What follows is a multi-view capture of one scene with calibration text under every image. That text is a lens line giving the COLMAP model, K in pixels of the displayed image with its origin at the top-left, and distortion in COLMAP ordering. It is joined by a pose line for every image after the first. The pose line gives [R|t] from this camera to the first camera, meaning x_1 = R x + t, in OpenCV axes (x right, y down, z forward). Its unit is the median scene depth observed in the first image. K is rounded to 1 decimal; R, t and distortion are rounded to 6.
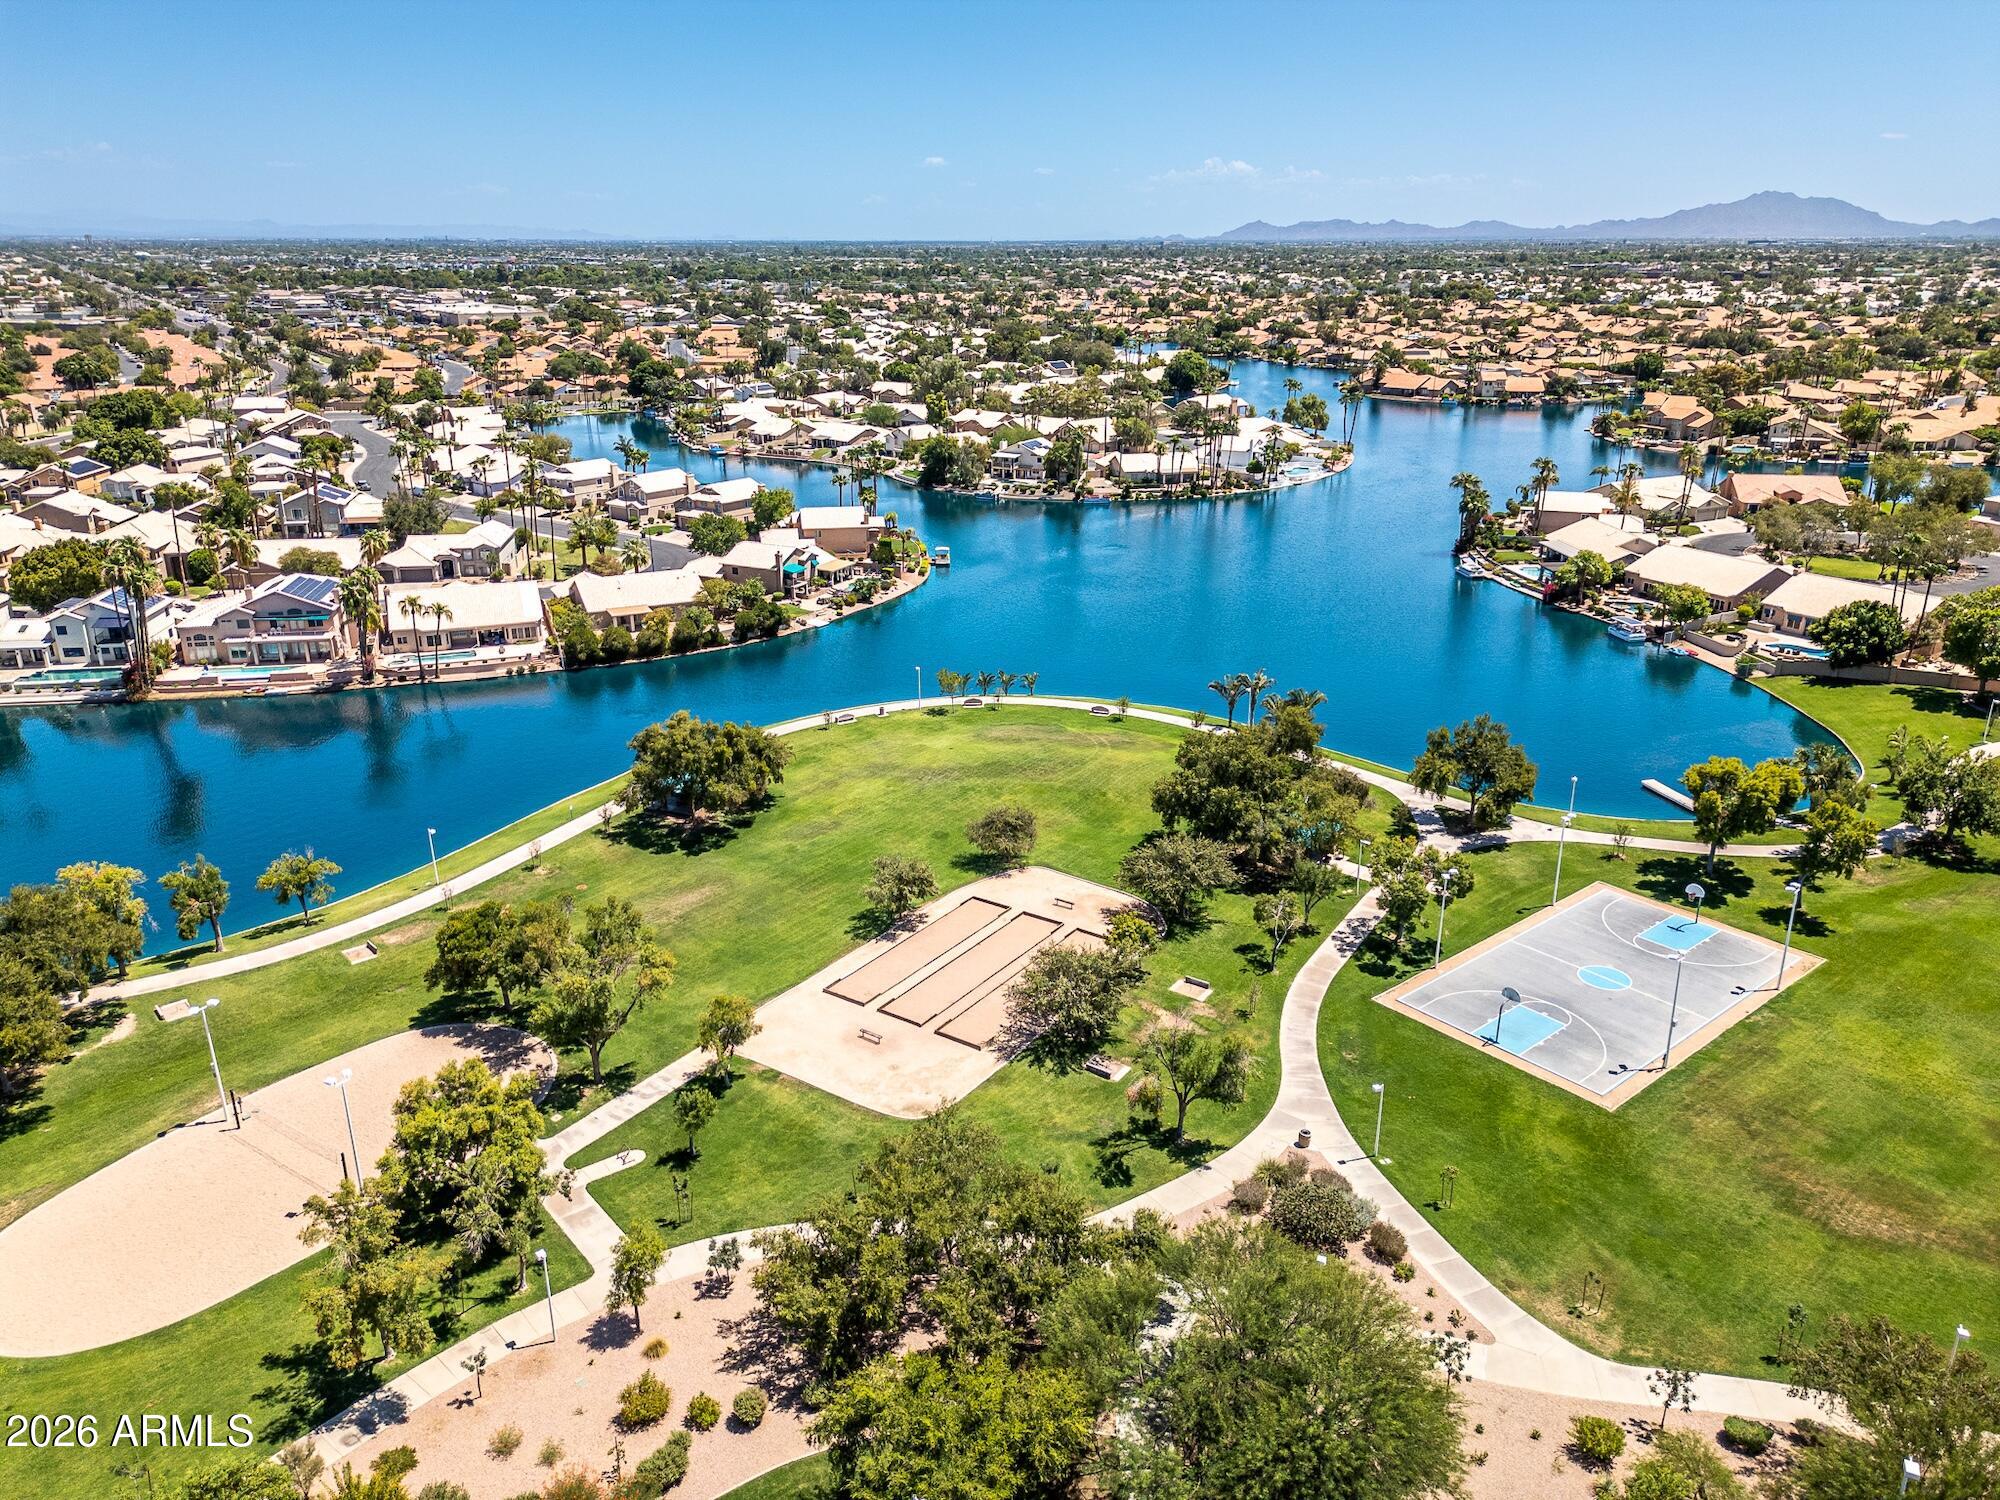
lens RADIAL K [[1404.1, 0, 995.4], [0, 1404.1, 748.1], [0, 0, 1]] dist [0.063917, -0.061150]
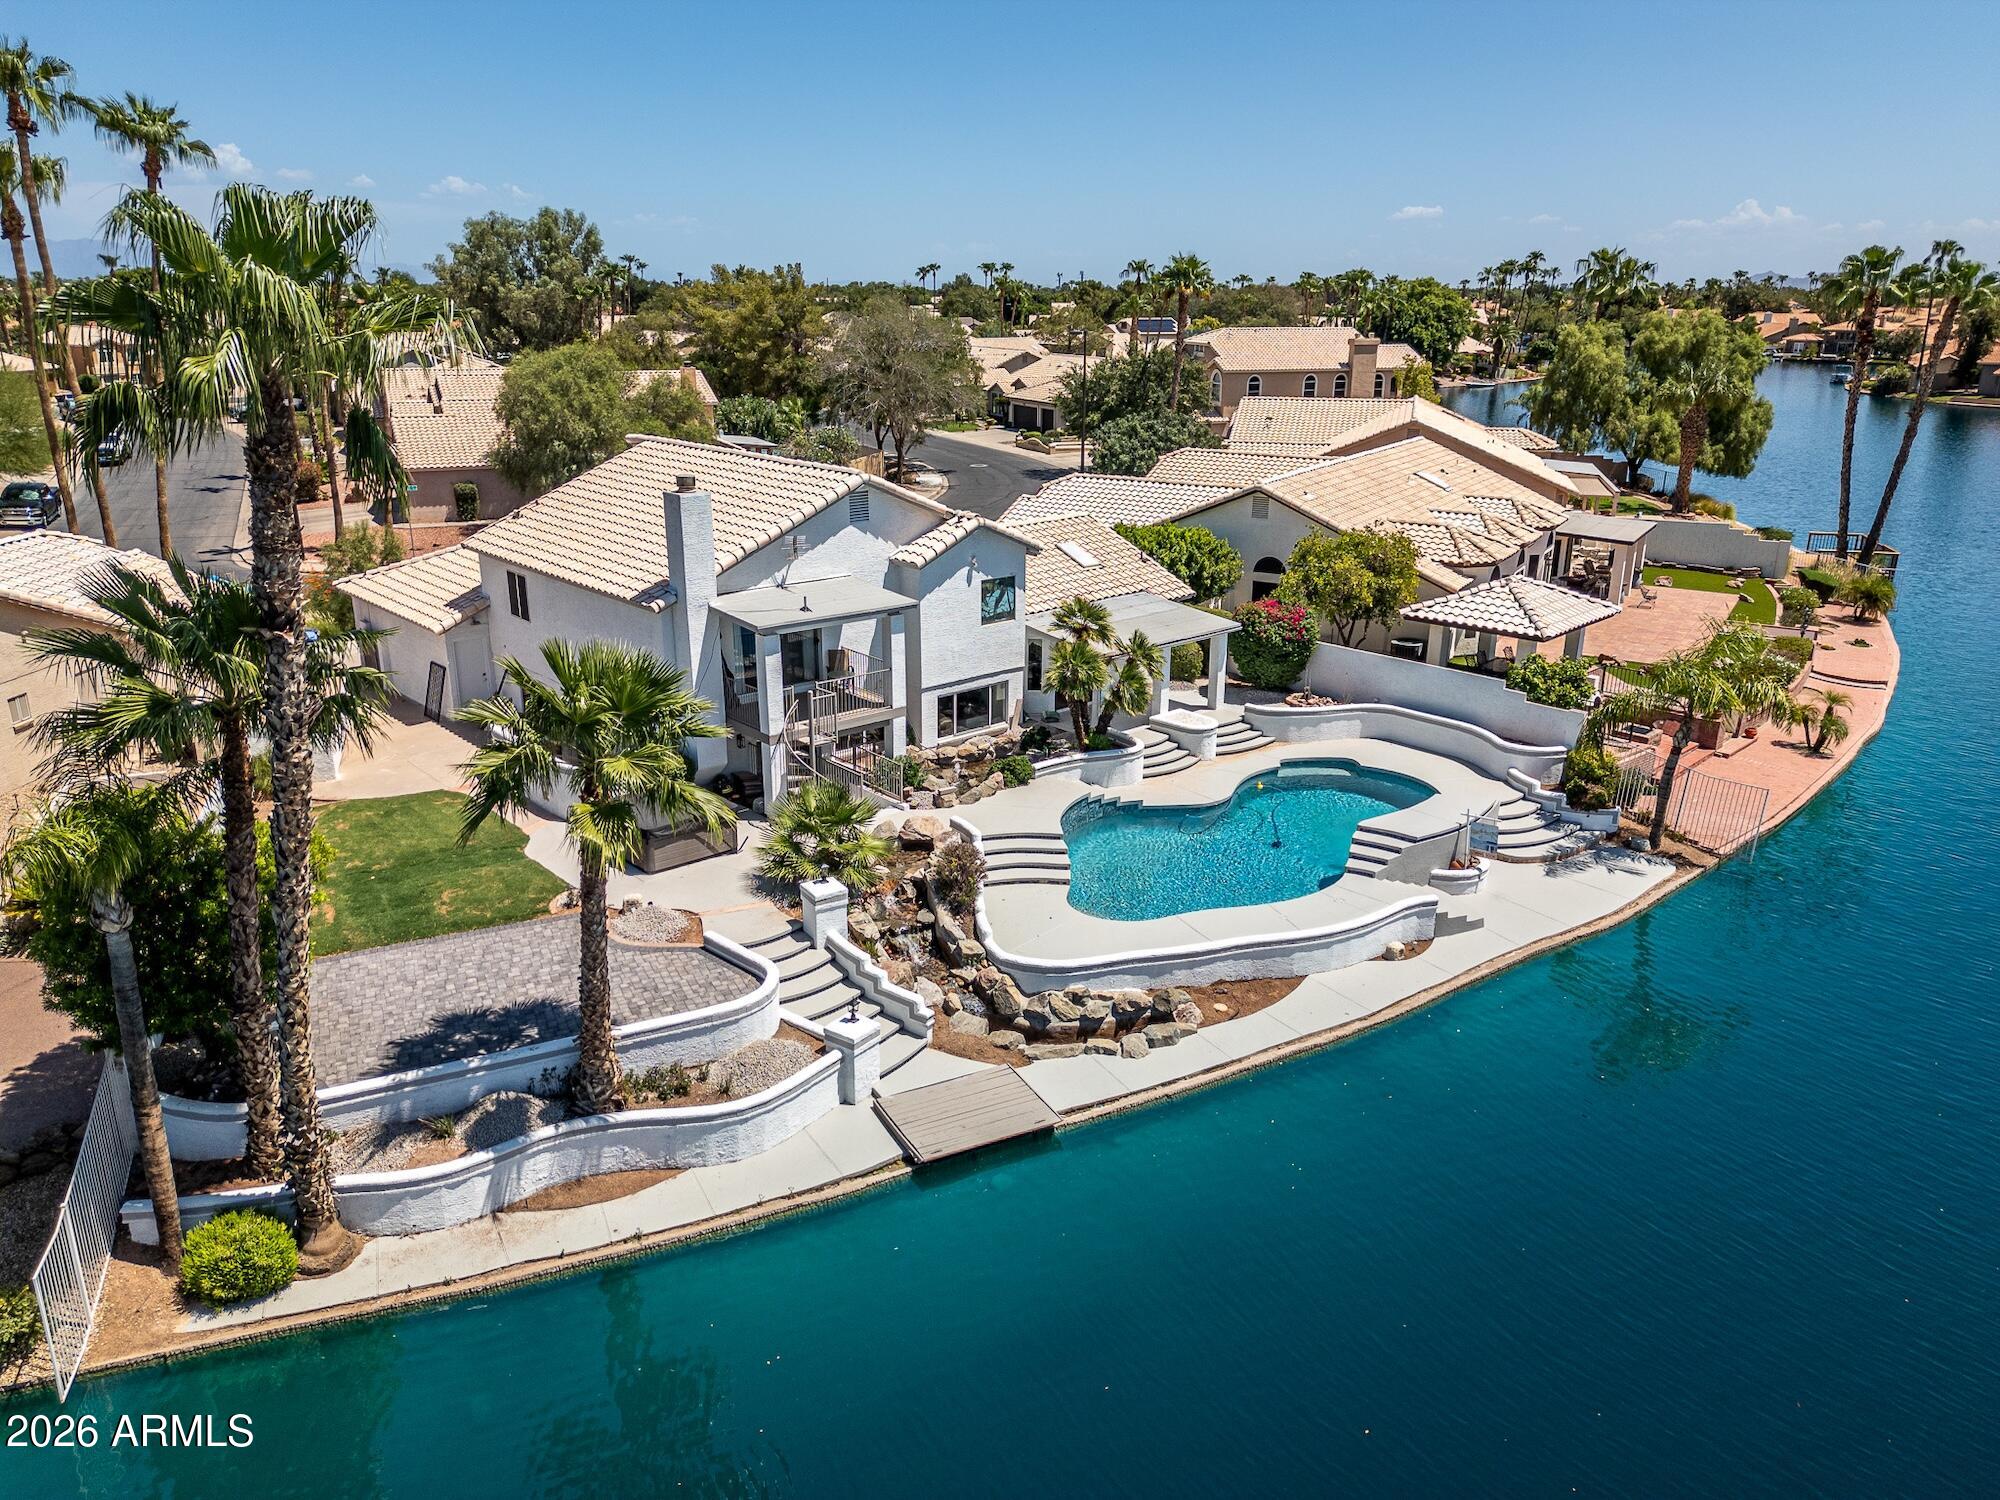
lens RADIAL K [[1404.1, 0, 995.4], [0, 1404.1, 748.1], [0, 0, 1]] dist [0.063917, -0.061150]
pose [[0.954078, 0.097848, -0.283126, 0.424976], [-0.107589, 0.994013, -0.019023, -0.375207], [0.279569, 0.048611, 0.958894, 1.704948]]
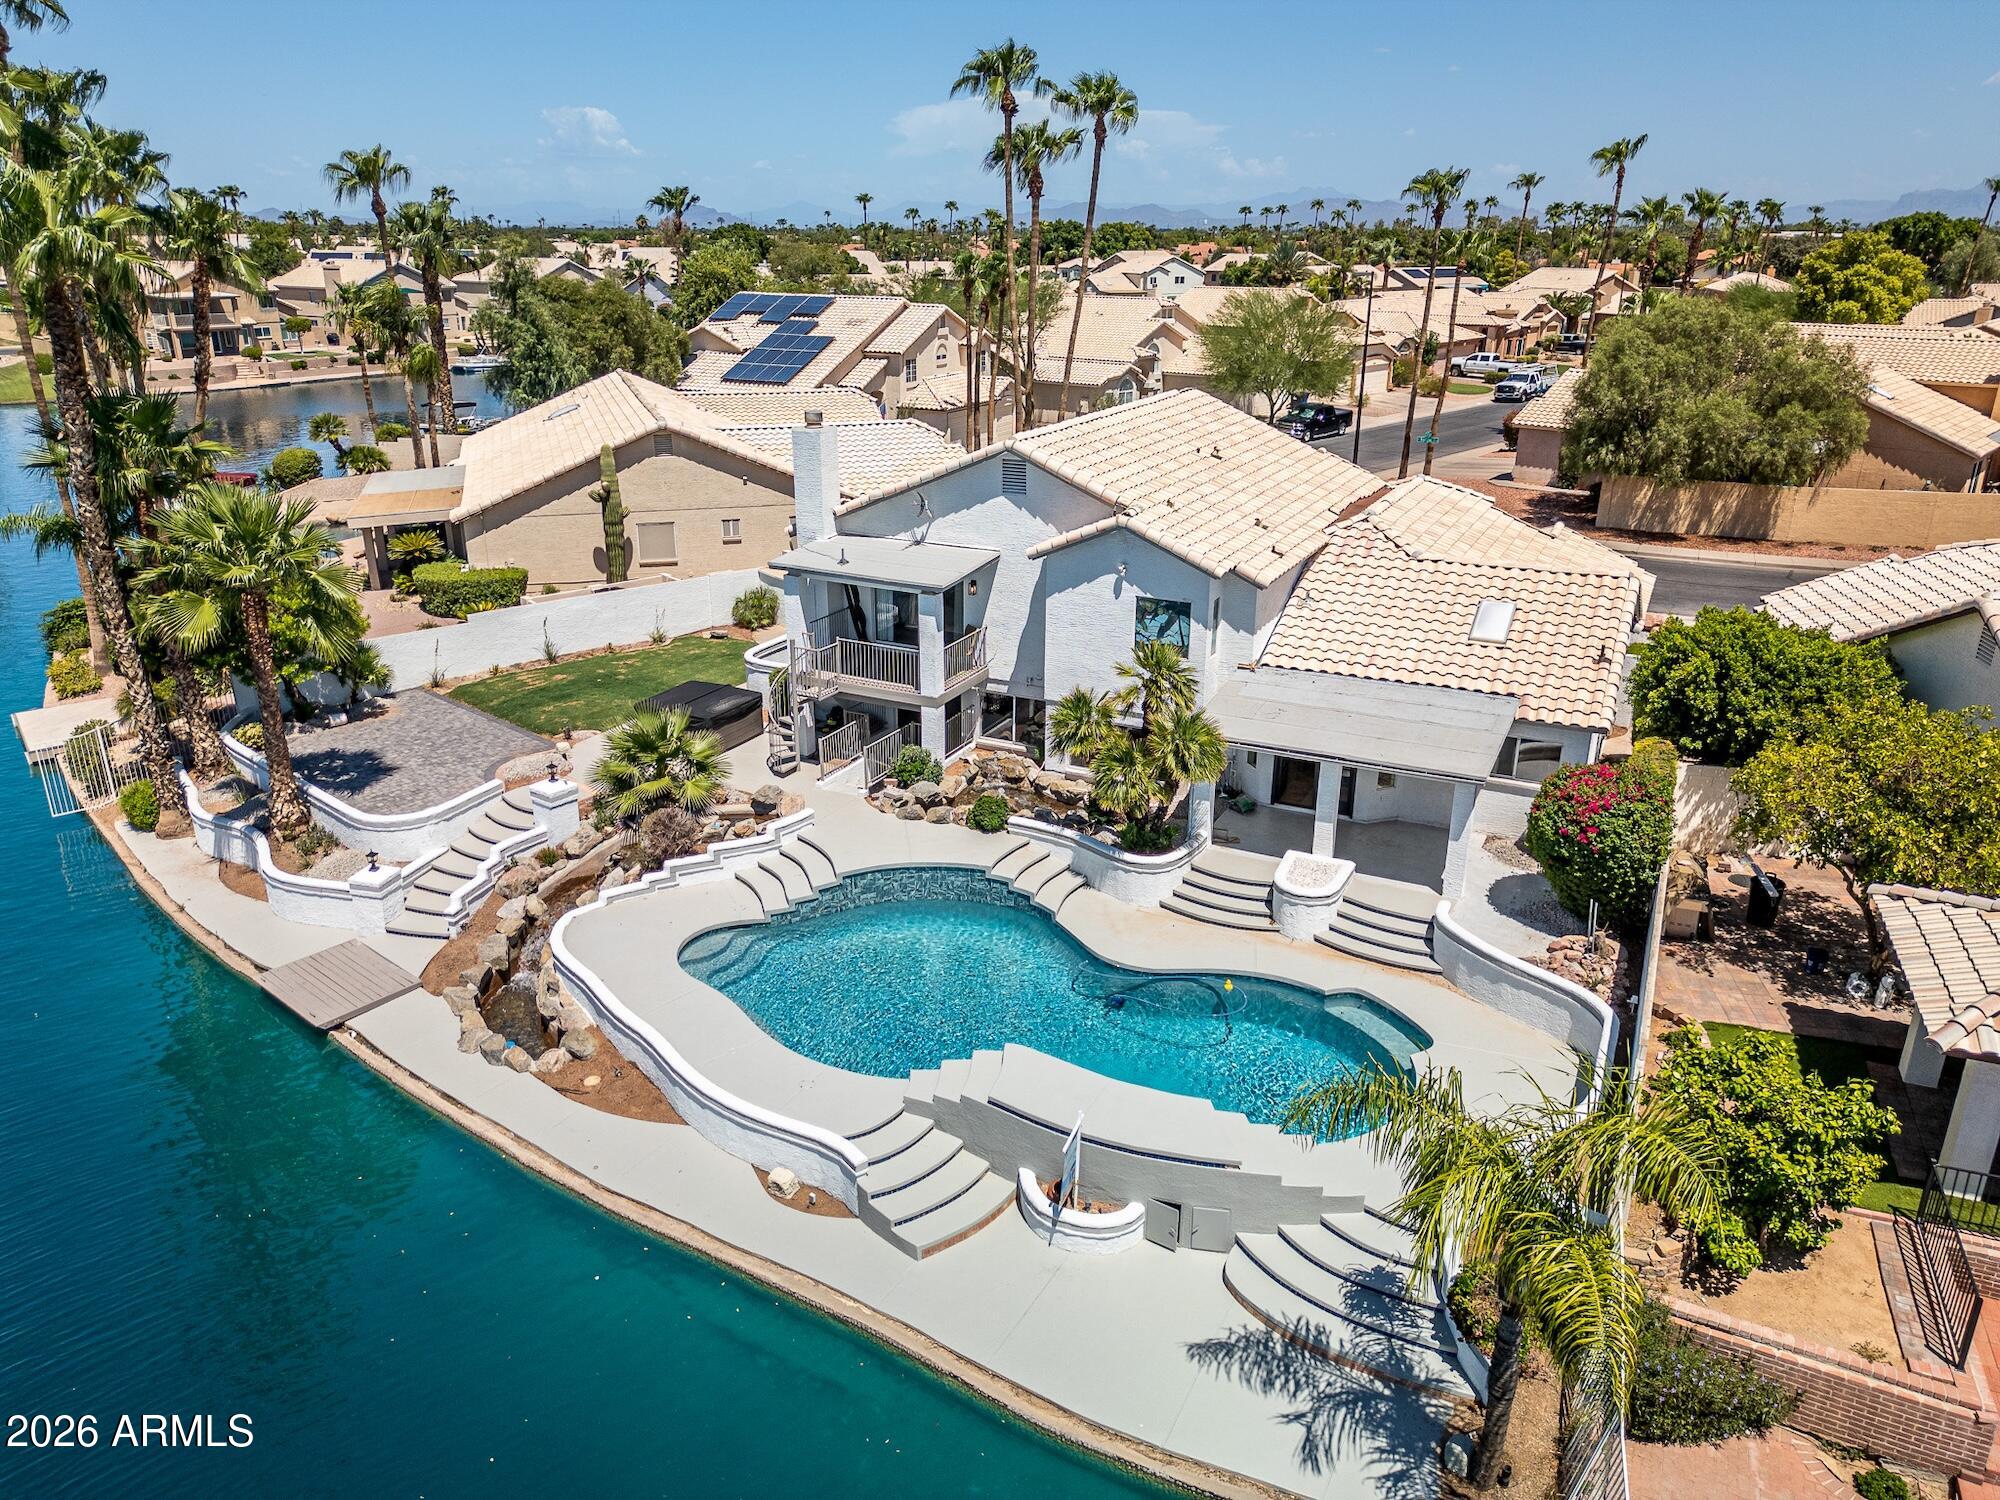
lens RADIAL K [[1410.0, 0, 994.0], [0, 1410.0, 742.5], [0, 0, 1]] dist [0.046829, -0.038025]
pose [[0.078113, 0.339416, -0.937387, 0.517845], [-0.340748, 0.892723, 0.294849, -0.429043], [0.936904, 0.296381, 0.185389, 1.854288]]
